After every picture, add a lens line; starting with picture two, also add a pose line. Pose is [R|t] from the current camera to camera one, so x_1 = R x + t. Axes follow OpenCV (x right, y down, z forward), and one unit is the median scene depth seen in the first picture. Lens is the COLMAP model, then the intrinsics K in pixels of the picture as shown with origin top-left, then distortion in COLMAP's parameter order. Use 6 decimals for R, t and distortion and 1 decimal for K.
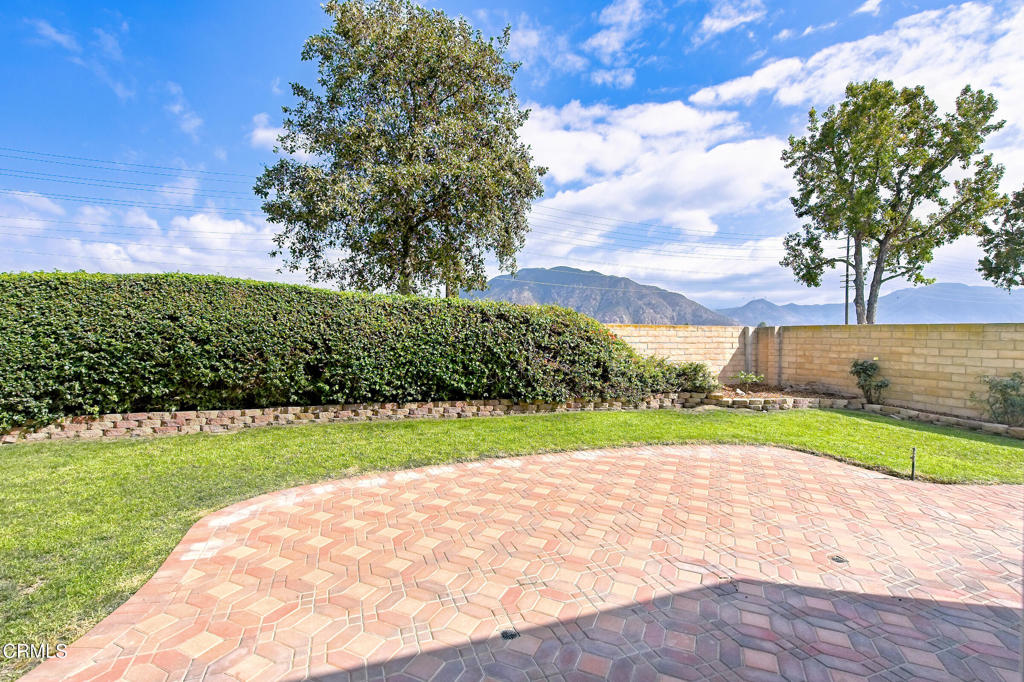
lens RADIAL K [[457.8, 0, 514.0], [0, 457.8, 336.9], [0, 0, 1]] dist [-0.001719, 0.000182]
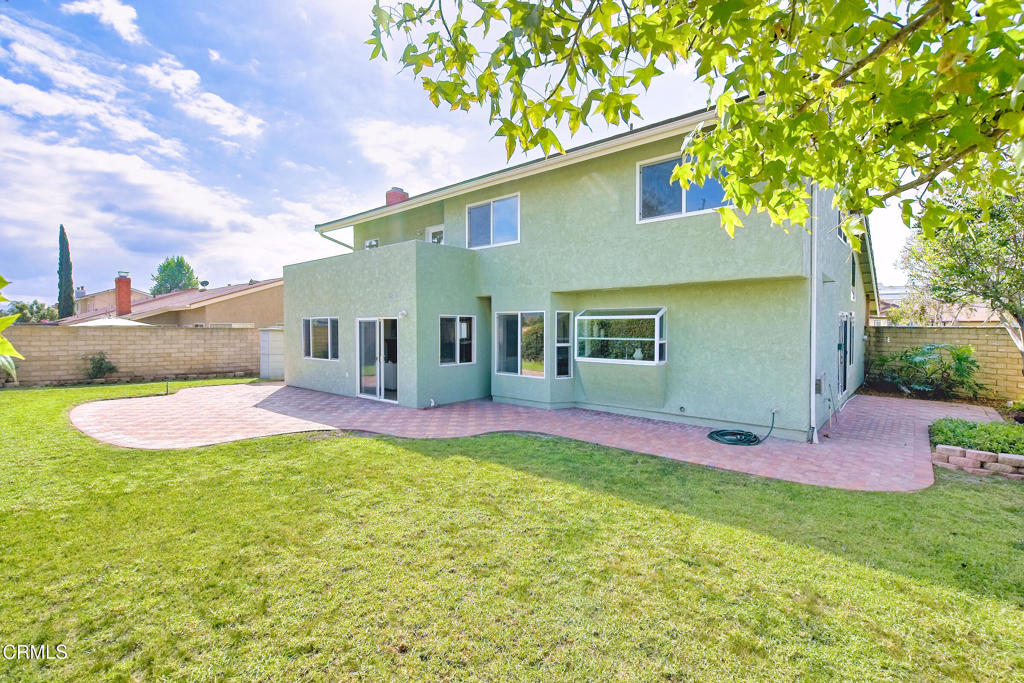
lens RADIAL K [[457.8, 0, 510.7], [0, 457.8, 336.4], [0, 0, 1]] dist [-0.001719, 0.000182]
pose [[-0.475016, -0.026373, 0.879582, -1.399342], [-0.002705, 0.999590, 0.028510, -0.047039], [-0.879973, 0.011164, -0.474892, 0.355140]]
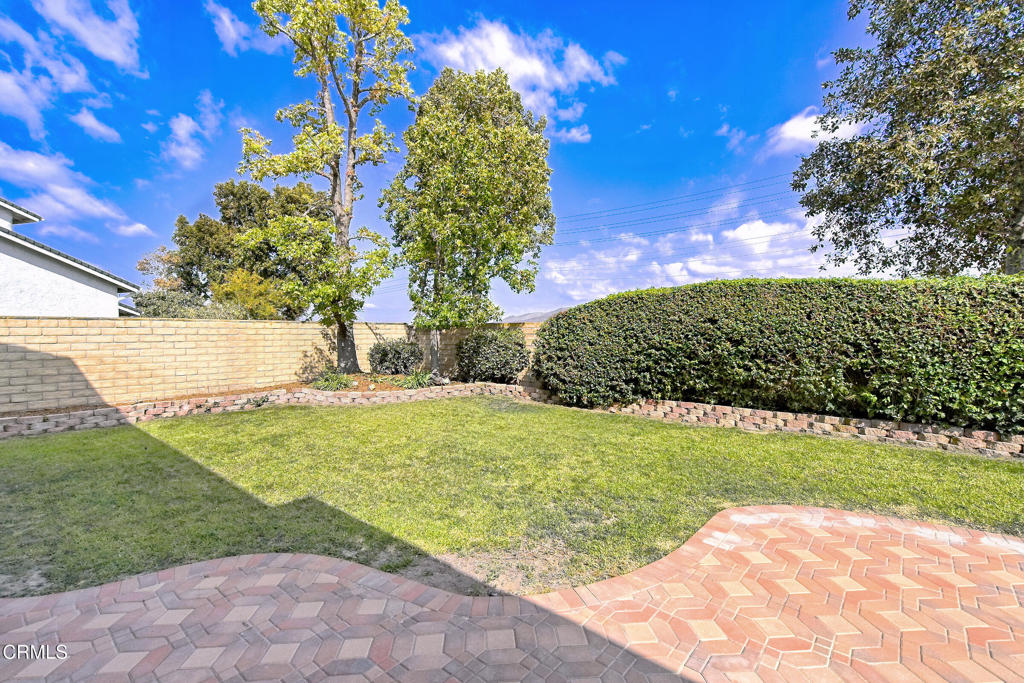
lens RADIAL K [[457.8, 0, 510.7], [0, 457.8, 342.8], [0, 0, 1]] dist [-0.001719, 0.000182]
pose [[0.470892, 0.004338, -0.882180, 0.007452], [0.005418, 0.999955, 0.007809, 0.000195], [0.882174, -0.008457, 0.470847, 0.032839]]
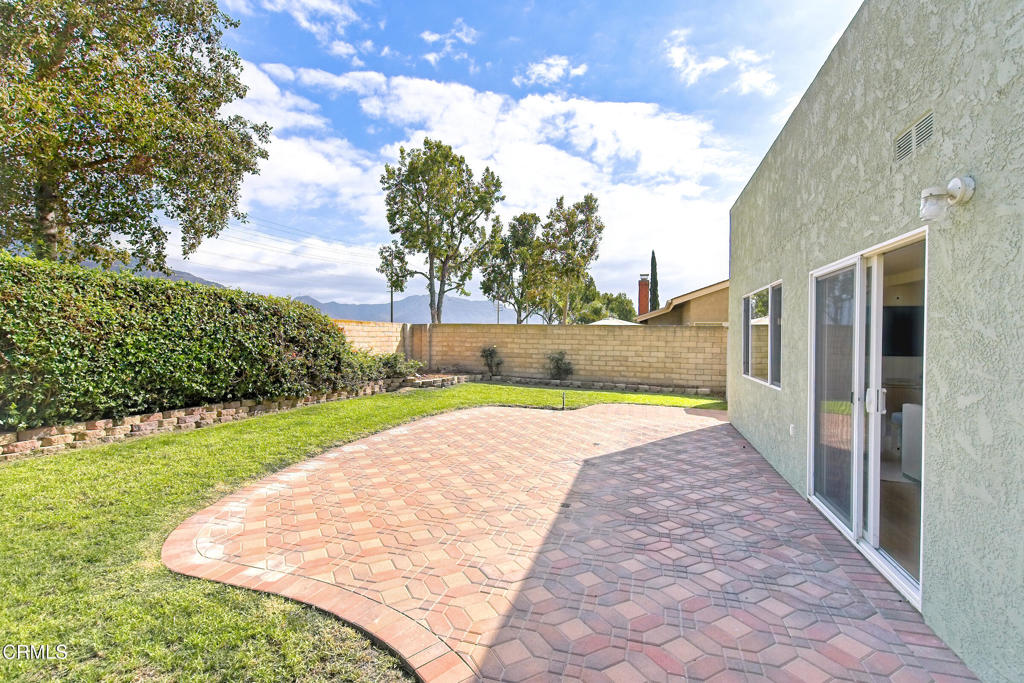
lens RADIAL K [[457.8, 0, 513.2], [0, 457.8, 337.5], [0, 0, 1]] dist [-0.001719, 0.000182]
pose [[0.601216, -0.006245, 0.799062, -0.458777], [-0.001452, 0.999959, 0.008908, 0.006435], [-0.799086, -0.006516, 0.601182, 0.046543]]
